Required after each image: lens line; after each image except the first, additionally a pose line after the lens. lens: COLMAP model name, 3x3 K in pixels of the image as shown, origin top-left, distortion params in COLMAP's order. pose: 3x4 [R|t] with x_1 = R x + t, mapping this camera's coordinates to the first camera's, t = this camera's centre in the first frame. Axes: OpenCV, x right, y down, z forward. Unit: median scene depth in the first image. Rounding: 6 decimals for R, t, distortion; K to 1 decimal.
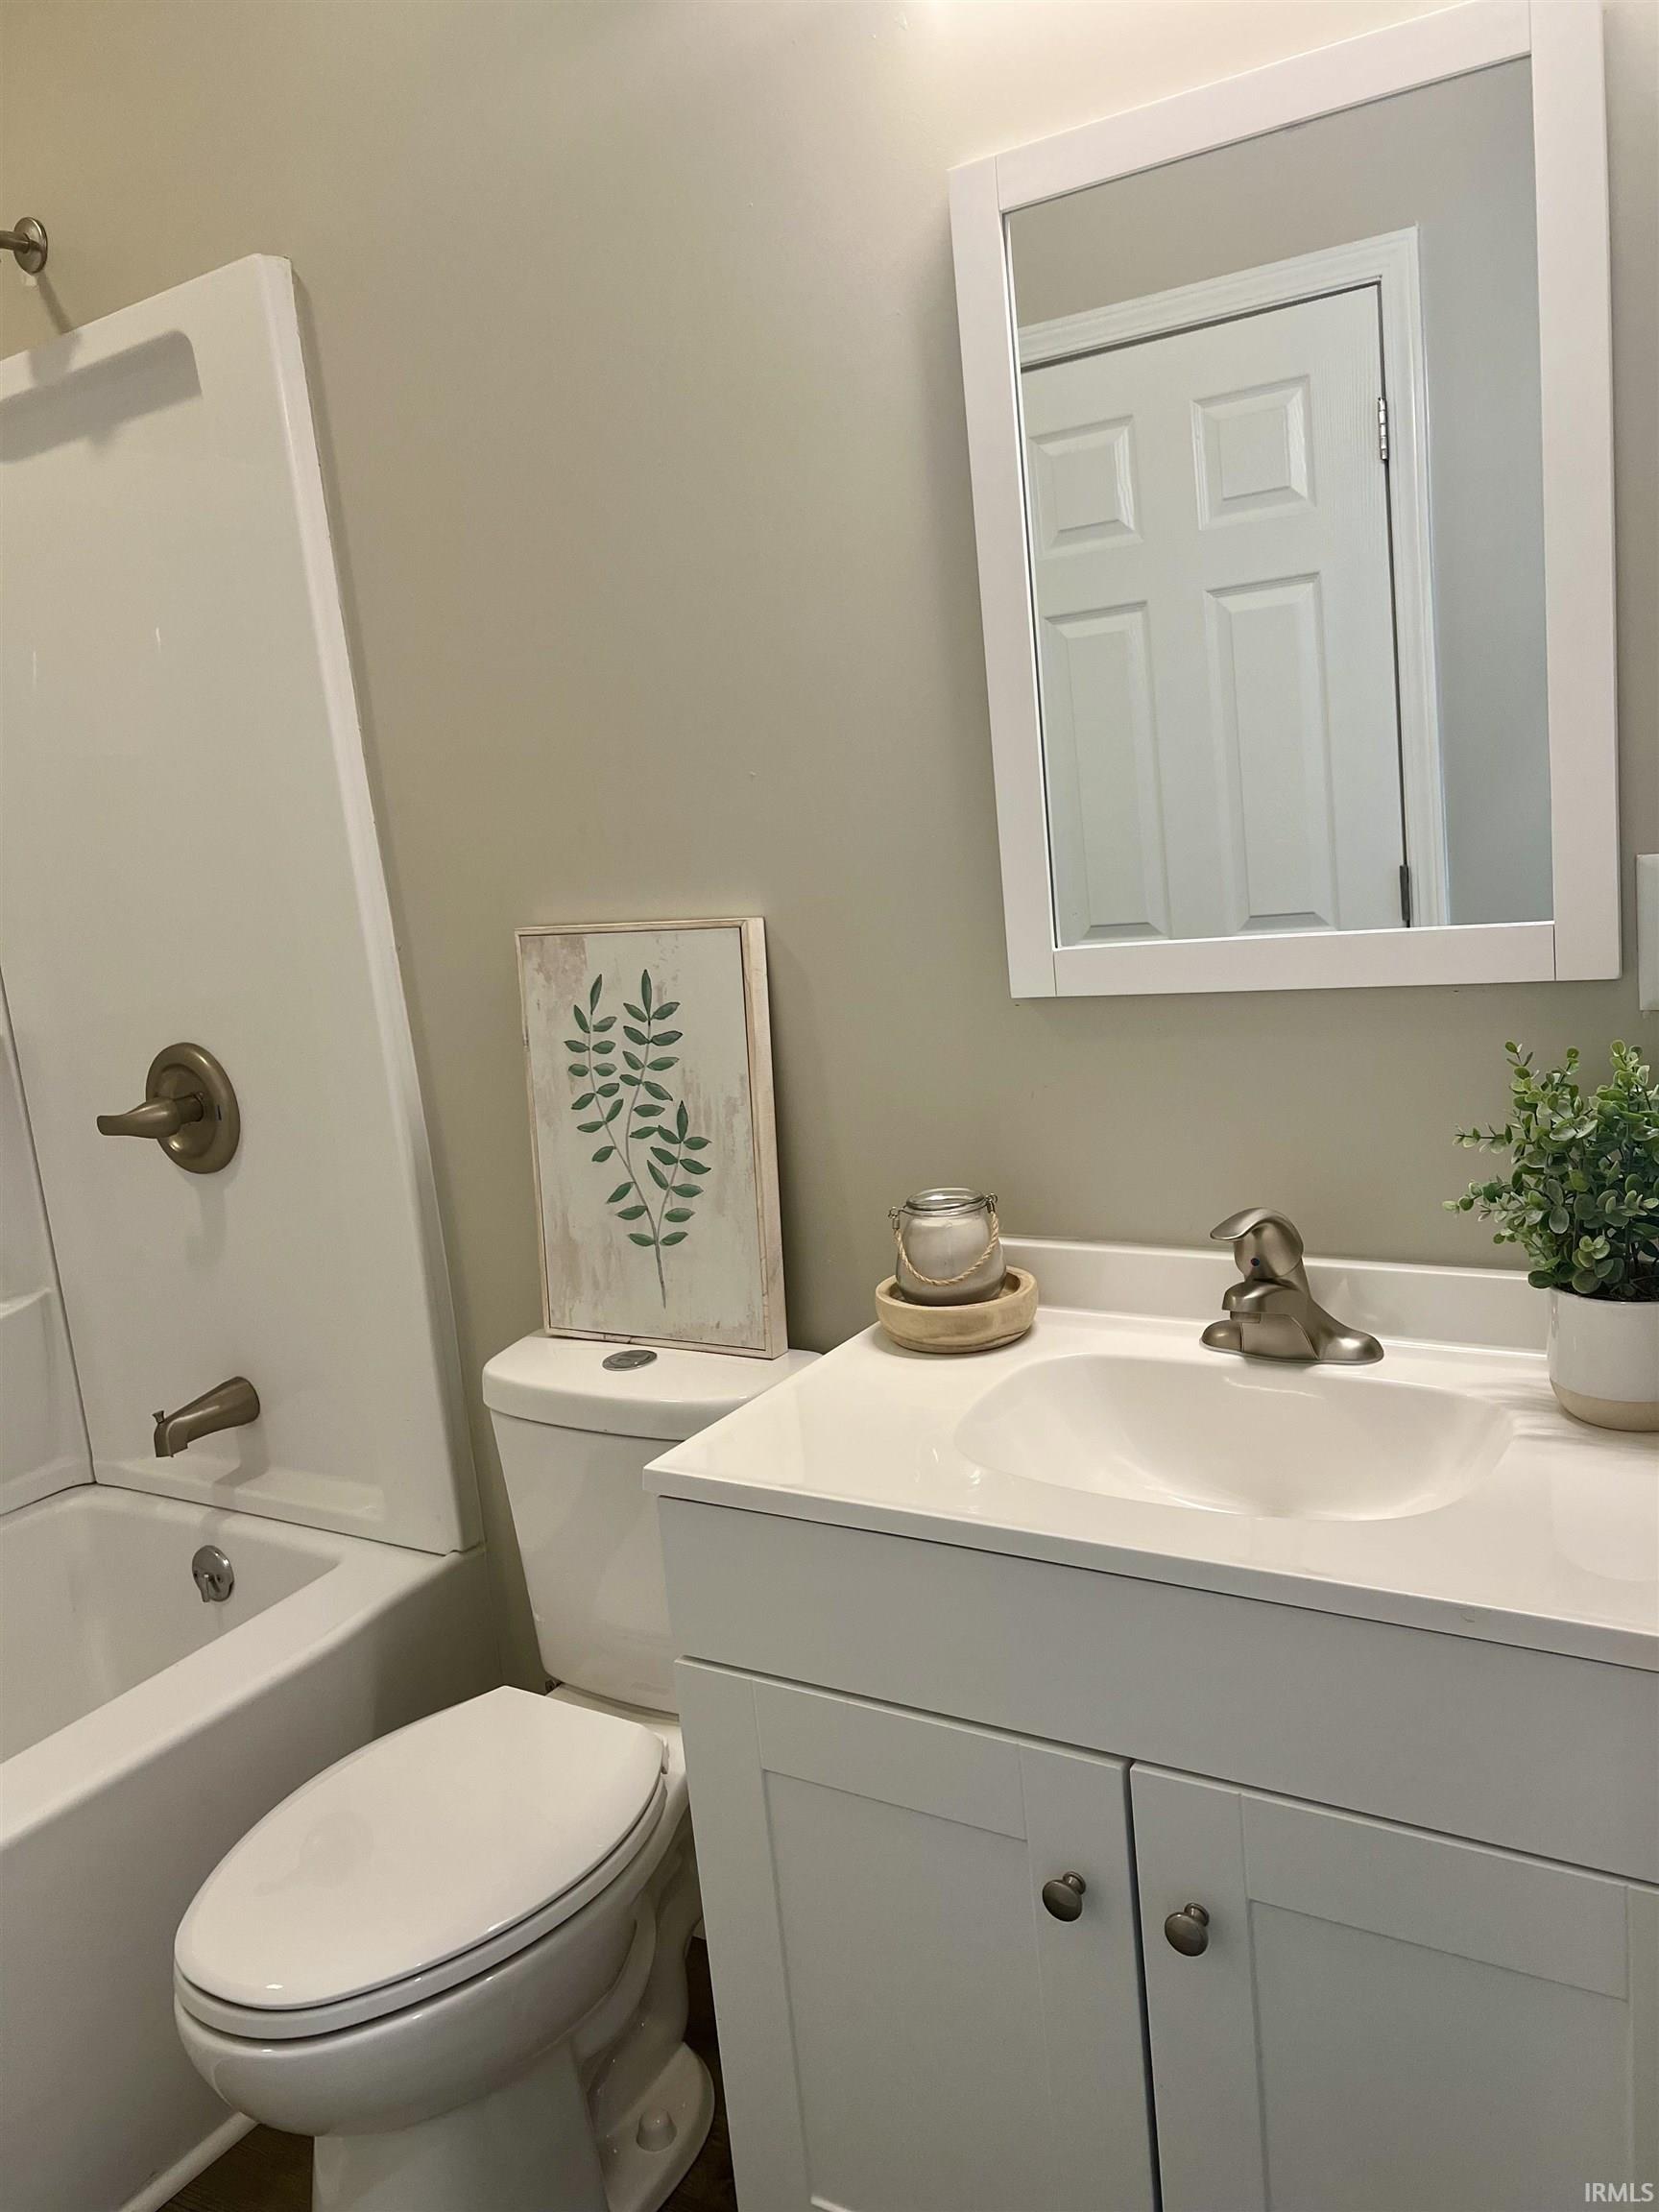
lens RADIAL K [[1654.6, 0, 849.7], [0, 1654.6, 1103.5], [0, 0, 1]] dist [0.058503, -0.064316]
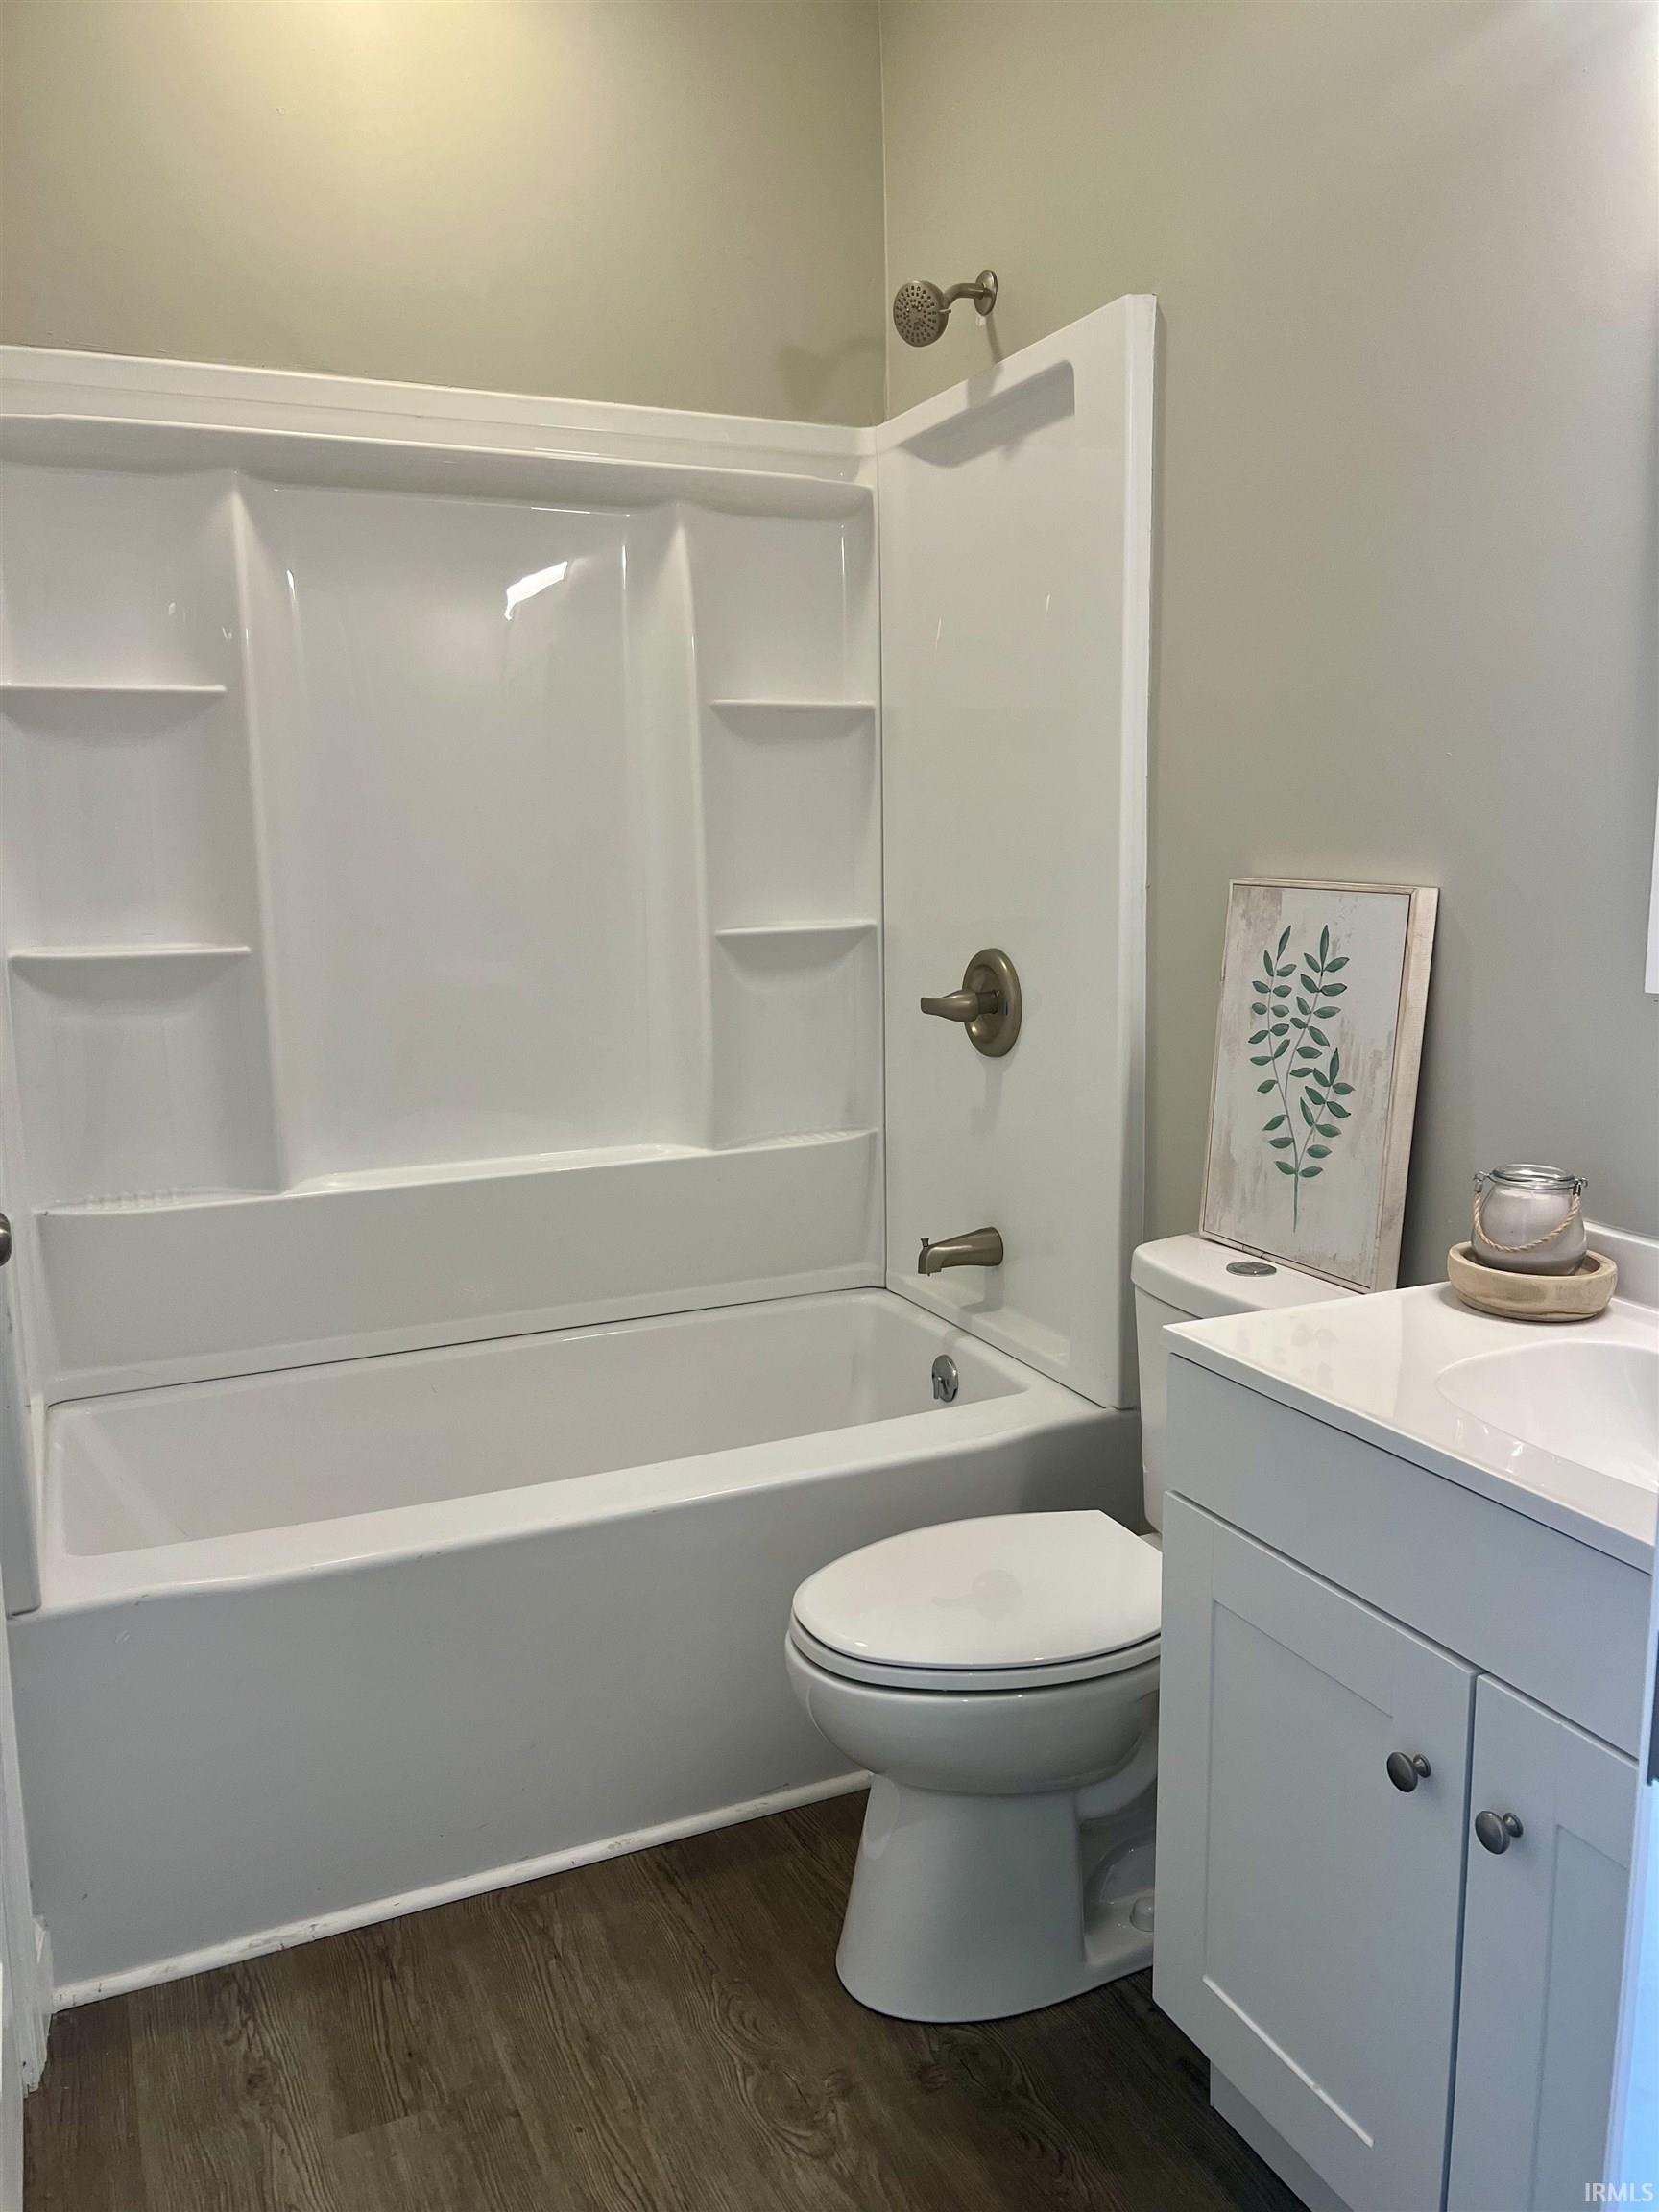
lens RADIAL K [[1654.6, 0, 811.8], [0, 1654.6, 1105.1], [0, 0, 1]] dist [0.058503, -0.064316]
pose [[0.825581, 0.177785, -0.535545, 0.196911], [-0.162276, 0.983781, 0.076425, 0.007171], [0.540446, 0.023811, 0.841042, -0.108210]]
